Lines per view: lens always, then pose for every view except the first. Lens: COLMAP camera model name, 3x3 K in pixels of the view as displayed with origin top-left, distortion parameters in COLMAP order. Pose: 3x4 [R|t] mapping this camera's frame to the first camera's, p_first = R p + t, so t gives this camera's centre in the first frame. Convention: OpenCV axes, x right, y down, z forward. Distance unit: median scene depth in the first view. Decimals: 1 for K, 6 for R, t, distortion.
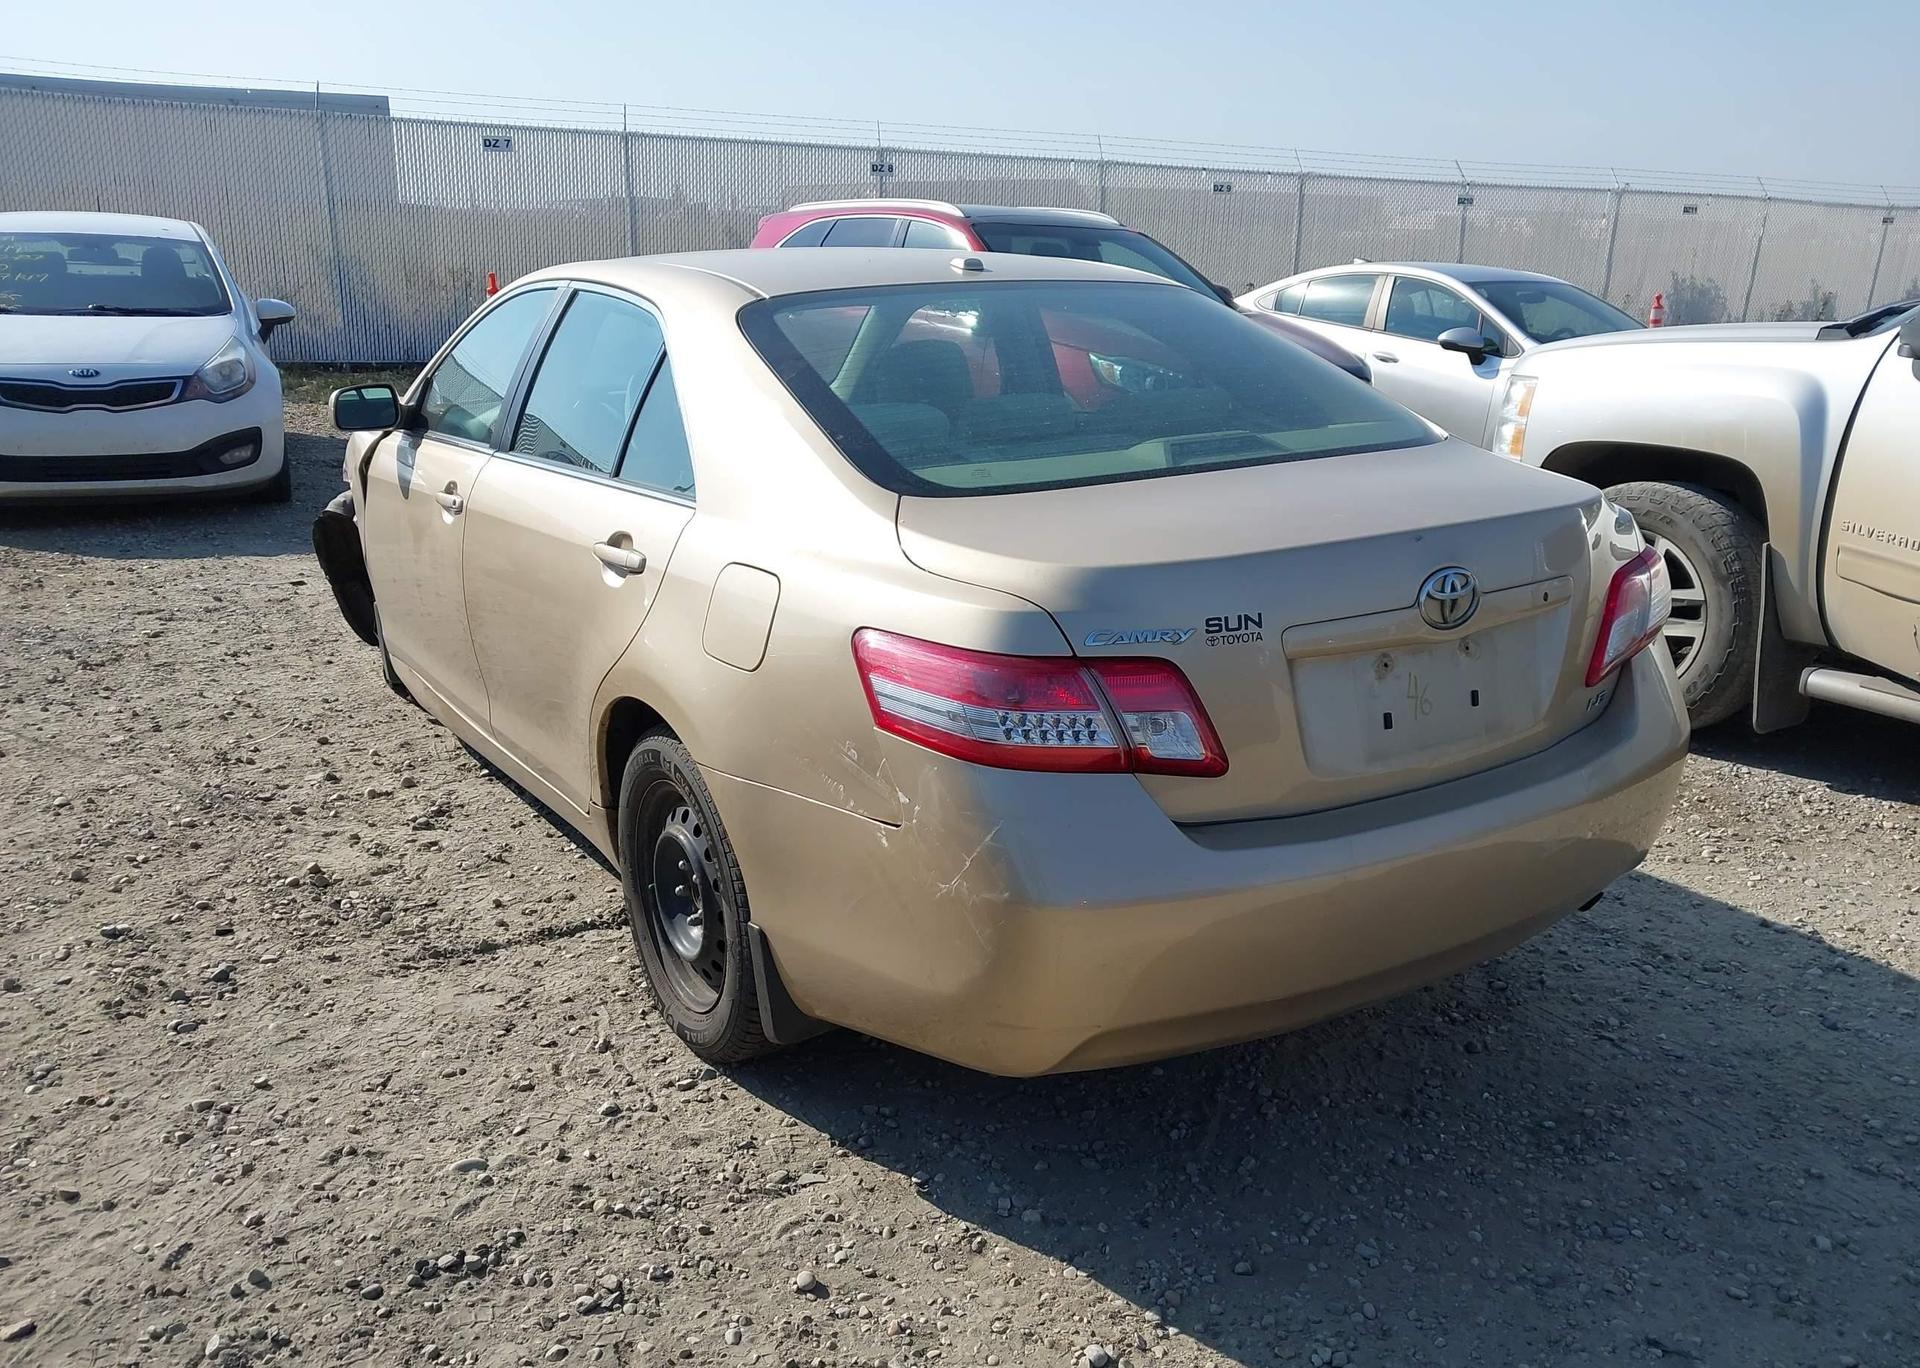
lens RADIAL K [[1617.0, 0, 955.6], [0, 1617.0, 738.6], [0, 0, 1]] dist [0.005914, 0.012137]
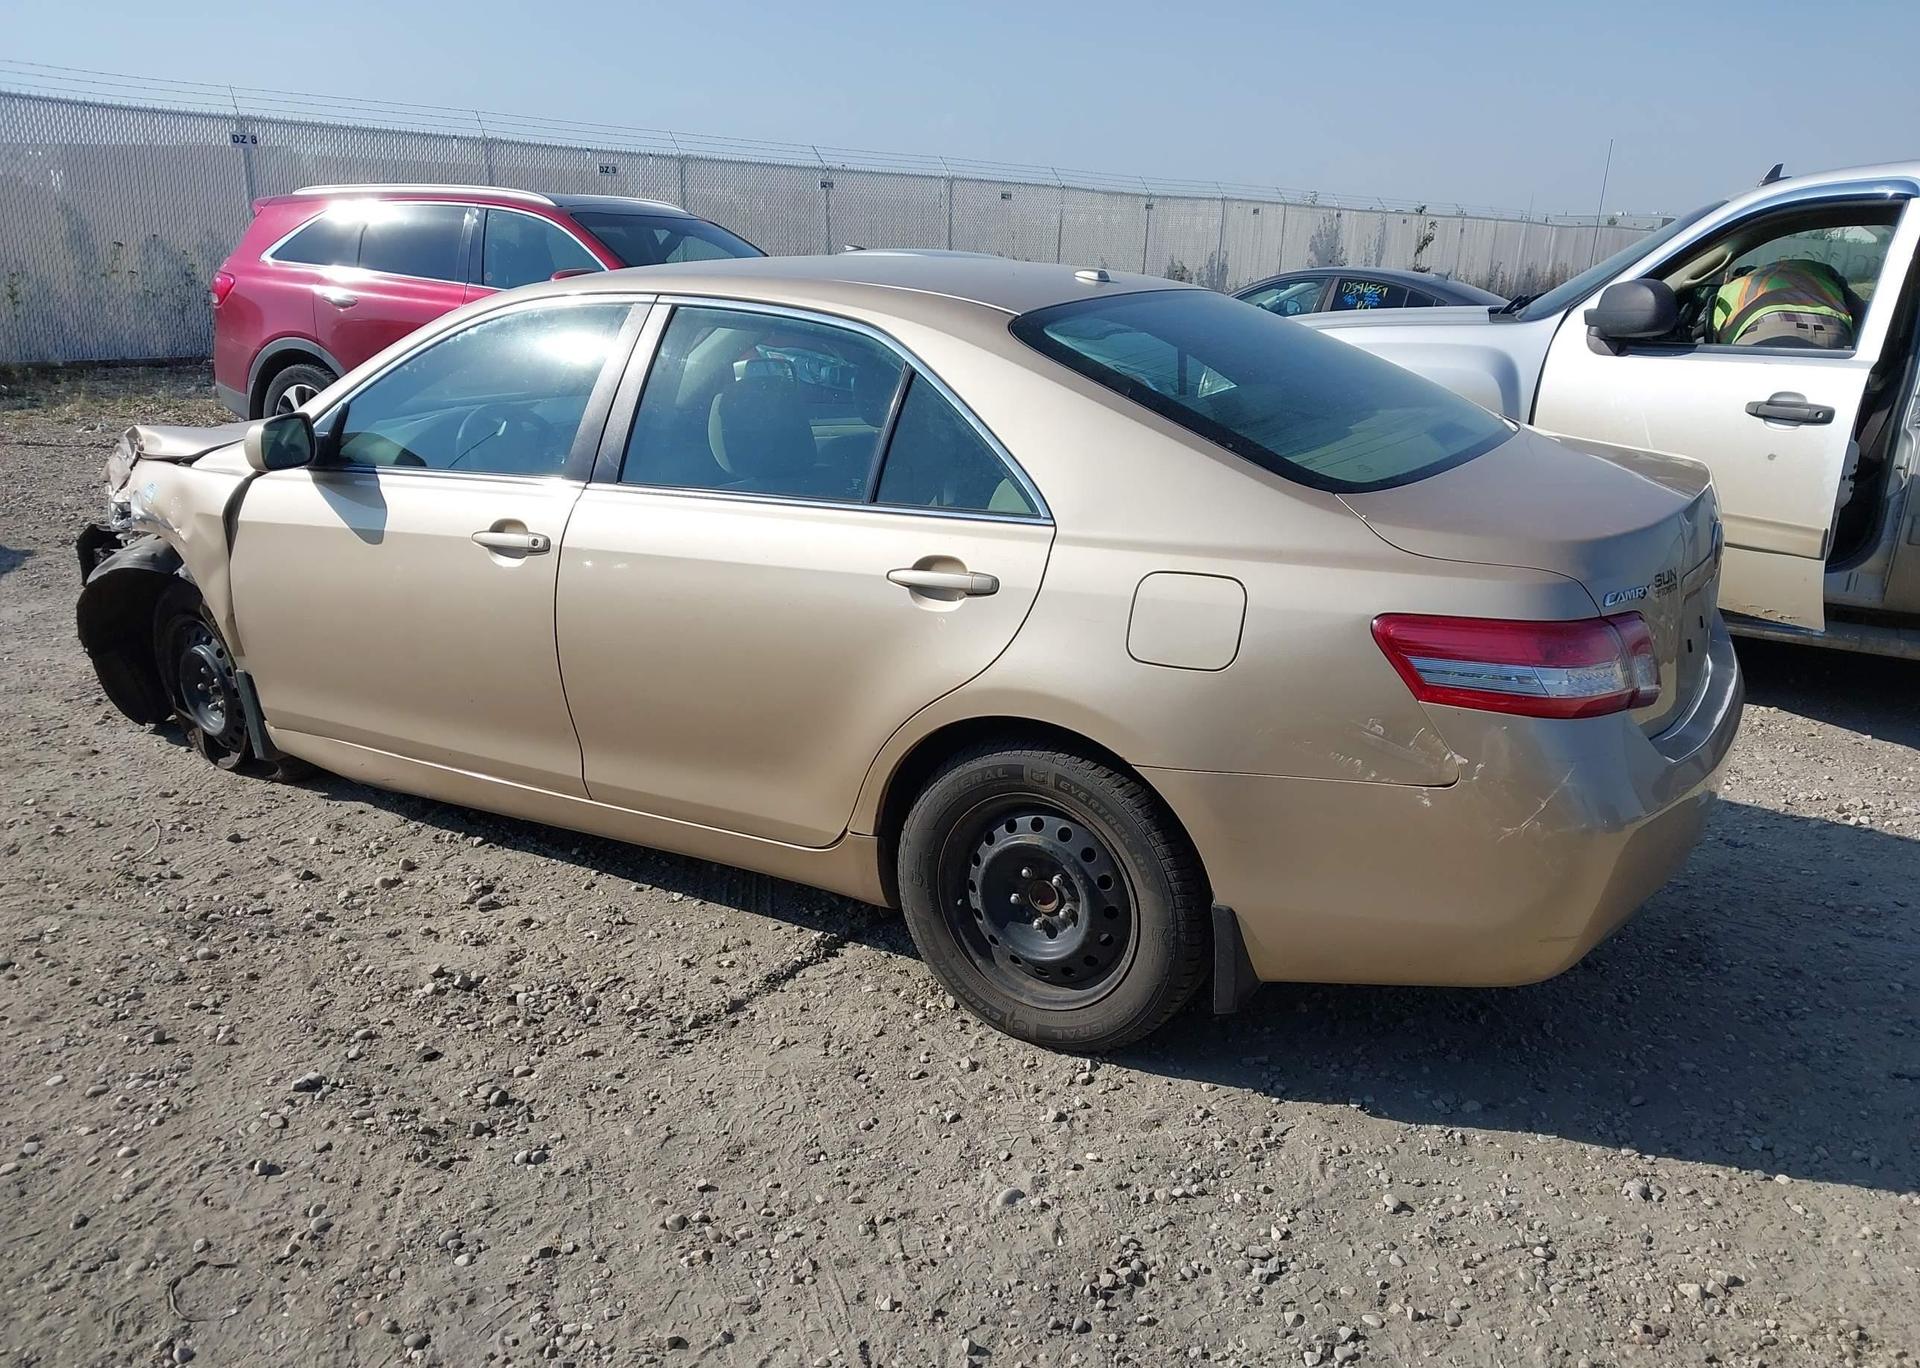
lens RADIAL K [[1617.0, 0, 955.6], [0, 1617.0, 738.6], [0, 0, 1]] dist [0.005914, 0.012137]
pose [[0.883810, -0.139839, 0.446459, -0.577122], [0.132489, 0.990030, 0.047821, -0.053949], [-0.448695, 0.016886, 0.893525, 0.092674]]
